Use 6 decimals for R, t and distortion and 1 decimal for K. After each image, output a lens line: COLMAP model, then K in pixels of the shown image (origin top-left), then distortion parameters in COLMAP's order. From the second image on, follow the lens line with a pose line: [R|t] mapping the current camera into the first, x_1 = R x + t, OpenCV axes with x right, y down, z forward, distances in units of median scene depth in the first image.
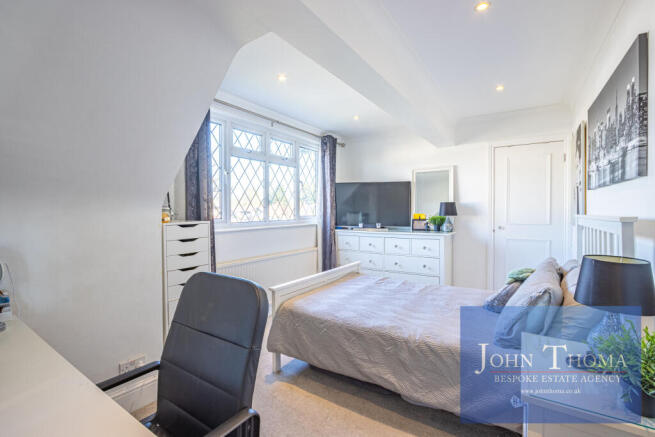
lens RADIAL K [[306.6, 0, 326.1], [0, 306.6, 215.0], [0, 0, 1]] dist [-0.000231, 0.000087]
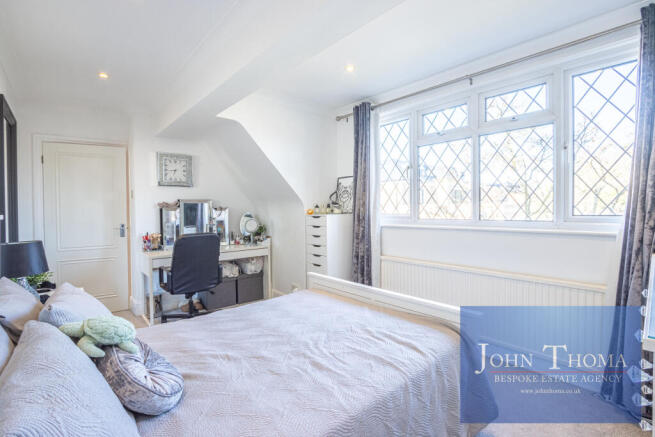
lens RADIAL K [[306.6, 0, 326.1], [0, 306.6, 216.3], [0, 0, 1]] dist [-0.000231, 0.000087]
pose [[-0.249870, 0.031742, -0.967759, 0.597972], [-0.002545, 0.999438, 0.033439, -0.011415], [0.968276, 0.010818, -0.249649, 0.862934]]
